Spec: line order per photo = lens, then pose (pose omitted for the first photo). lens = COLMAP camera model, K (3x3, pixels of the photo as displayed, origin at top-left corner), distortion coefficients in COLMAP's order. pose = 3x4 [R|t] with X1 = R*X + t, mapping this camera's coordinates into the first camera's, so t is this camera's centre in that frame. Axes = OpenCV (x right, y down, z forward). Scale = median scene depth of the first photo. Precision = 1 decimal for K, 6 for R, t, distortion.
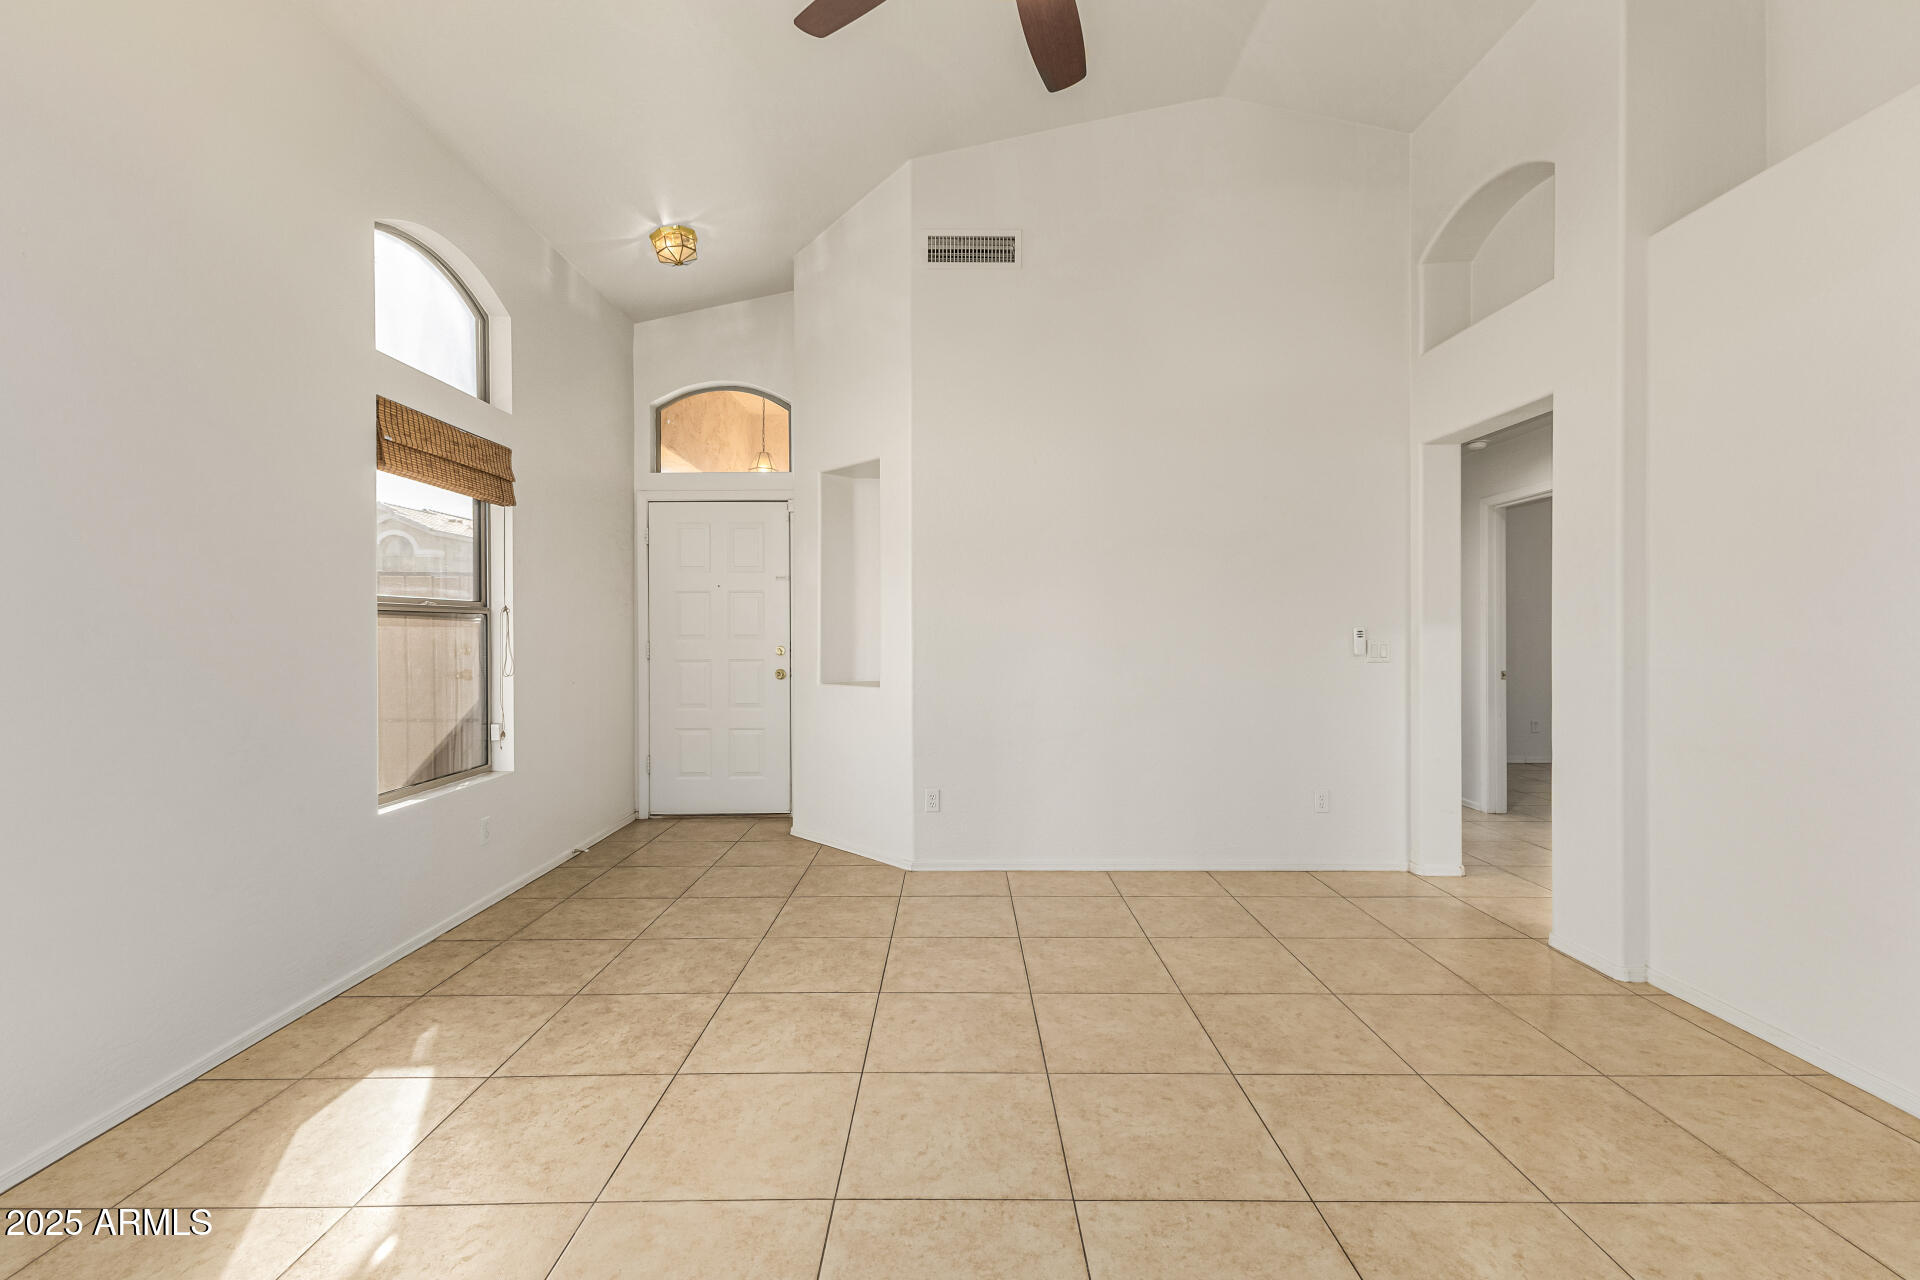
lens RADIAL K [[842.4, 0, 962.2], [0, 842.4, 635.5], [0, 0, 1]] dist [0.010715, -0.000304]
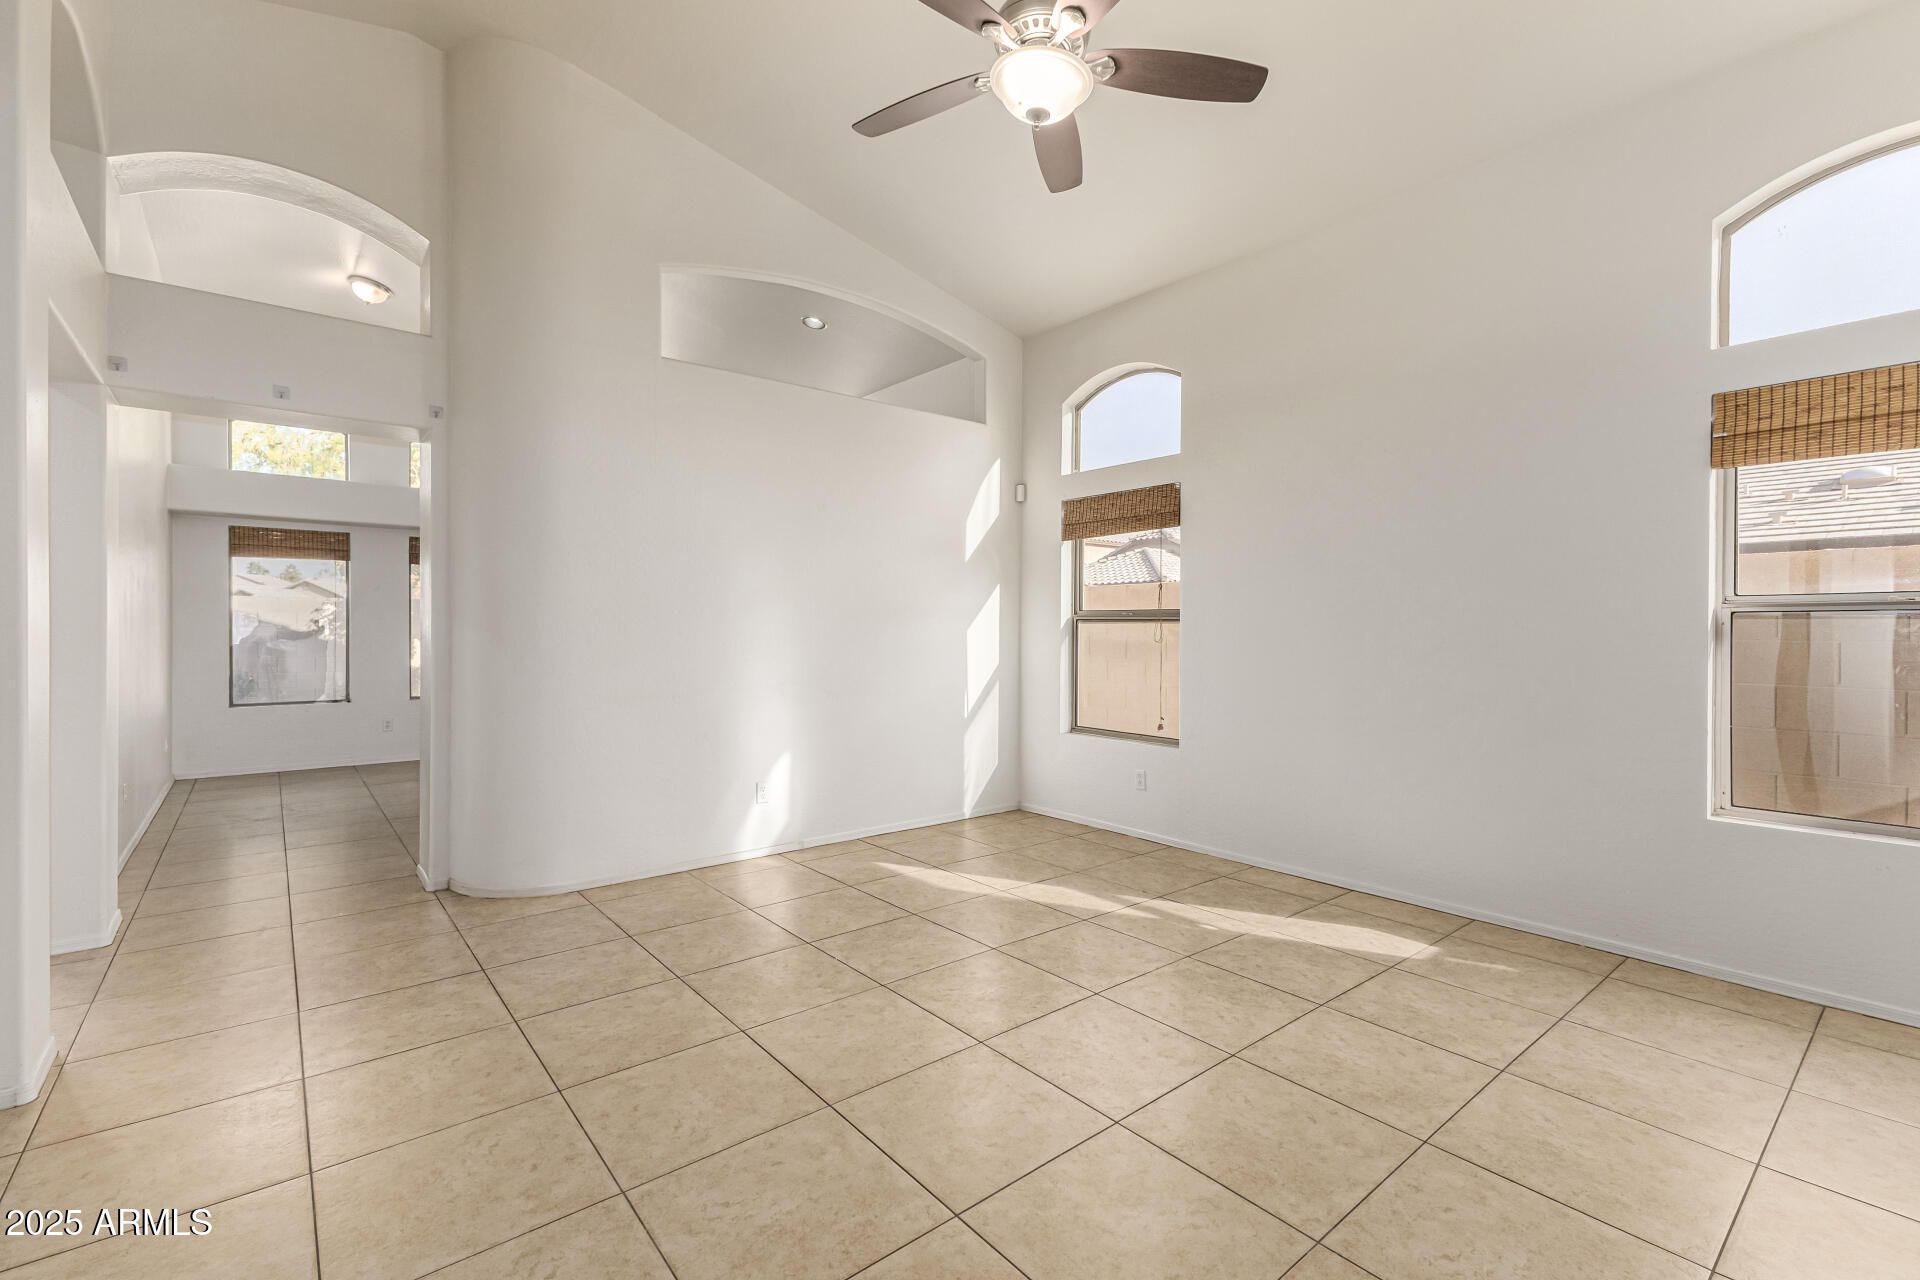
lens RADIAL K [[842.4, 0, 971.3], [0, 842.4, 637.4], [0, 0, 1]] dist [0.010715, -0.000304]
pose [[-0.771376, 0.000855, -0.636379, 0.484371], [-0.006378, 0.999938, 0.009075, -0.003586], [0.636348, 0.011060, -0.771323, 0.970364]]
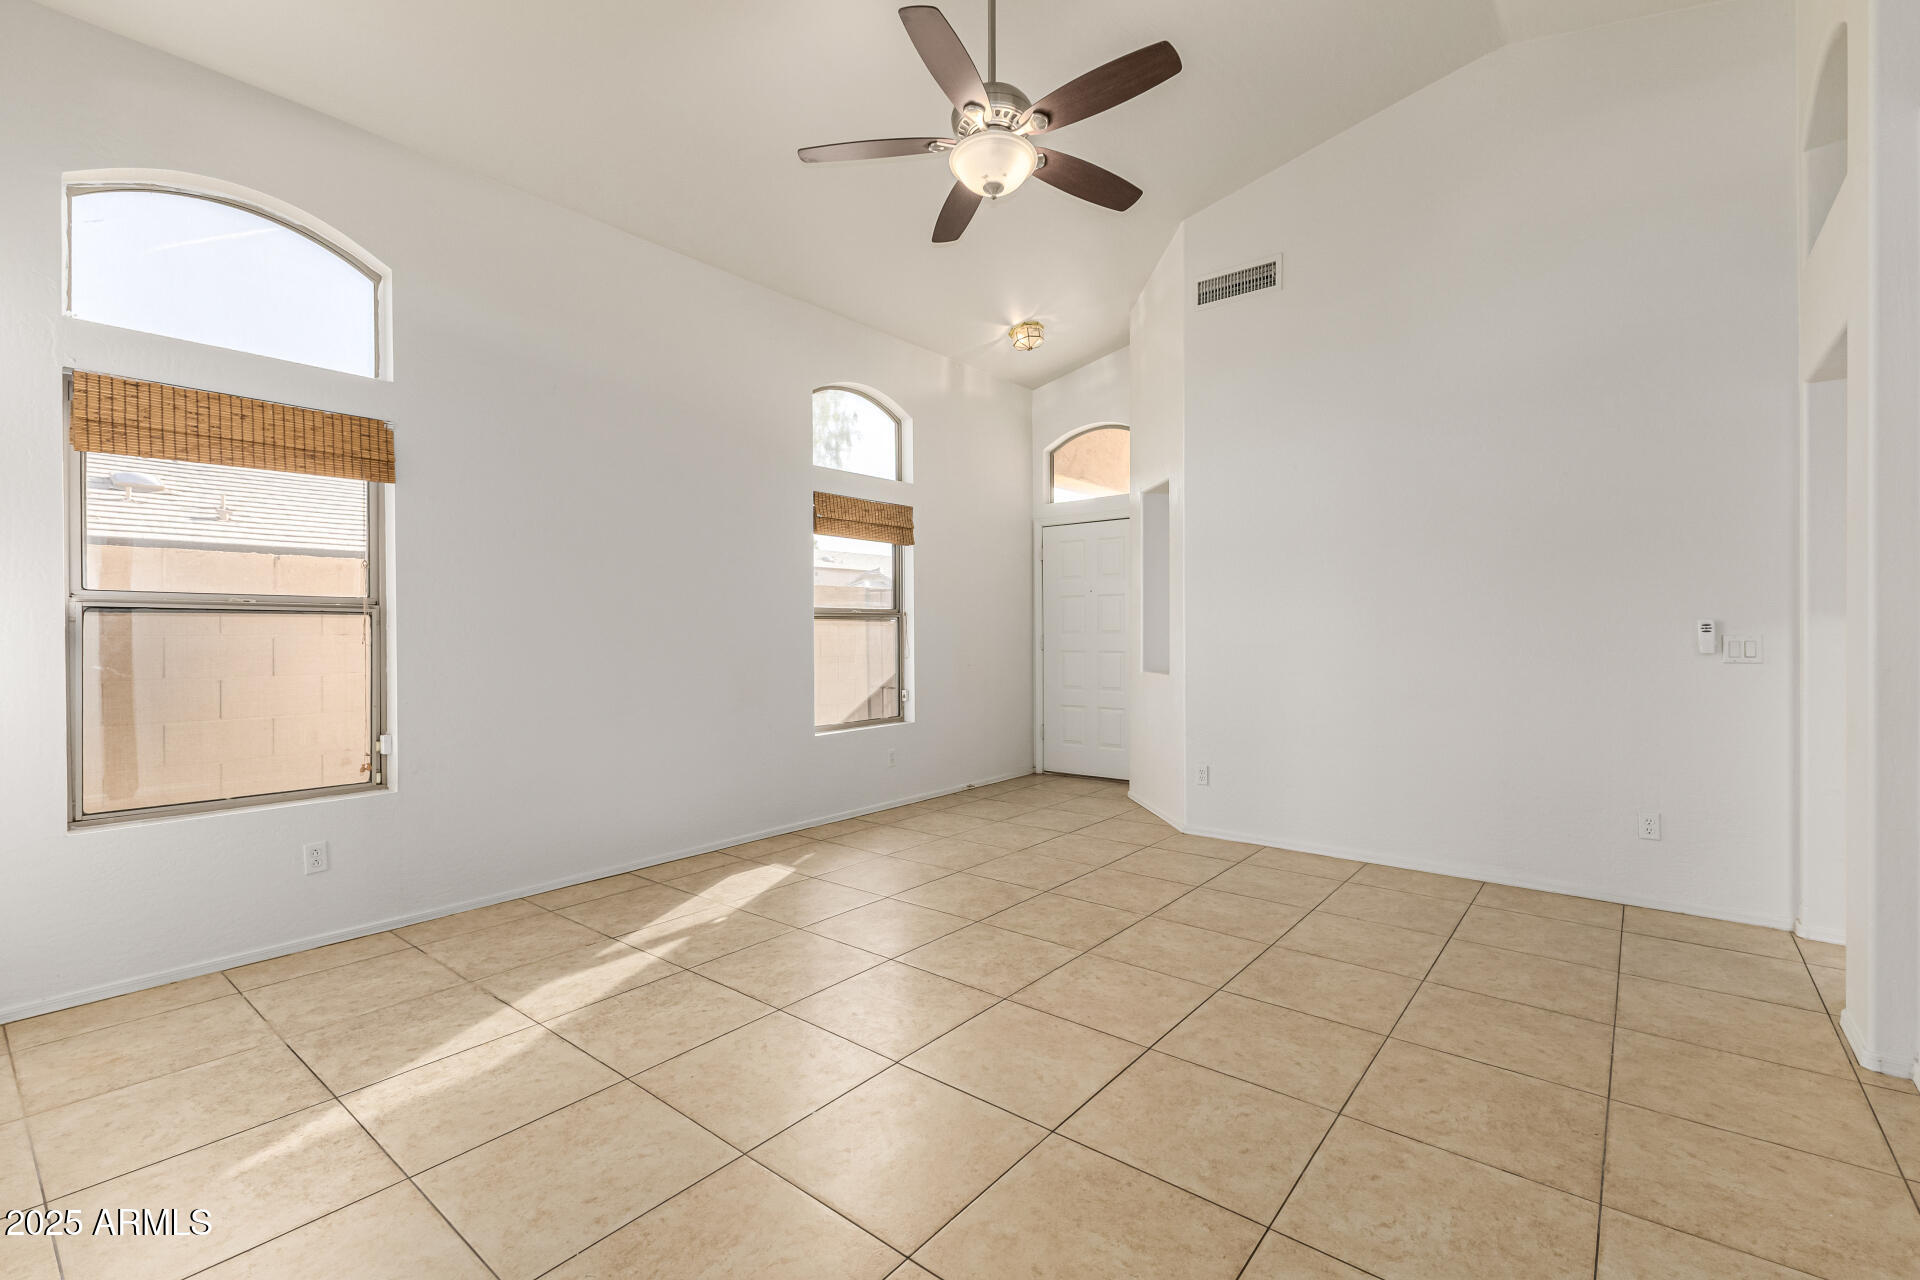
lens RADIAL K [[842.4, 0, 950.0], [0, 842.4, 633.2], [0, 0, 1]] dist [0.010715, -0.000304]
pose [[0.770709, -0.000112, -0.637187, 0.487741], [0.001615, 0.999997, 0.001777, 0.000992], [0.637185, -0.002399, 0.770707, -0.113945]]
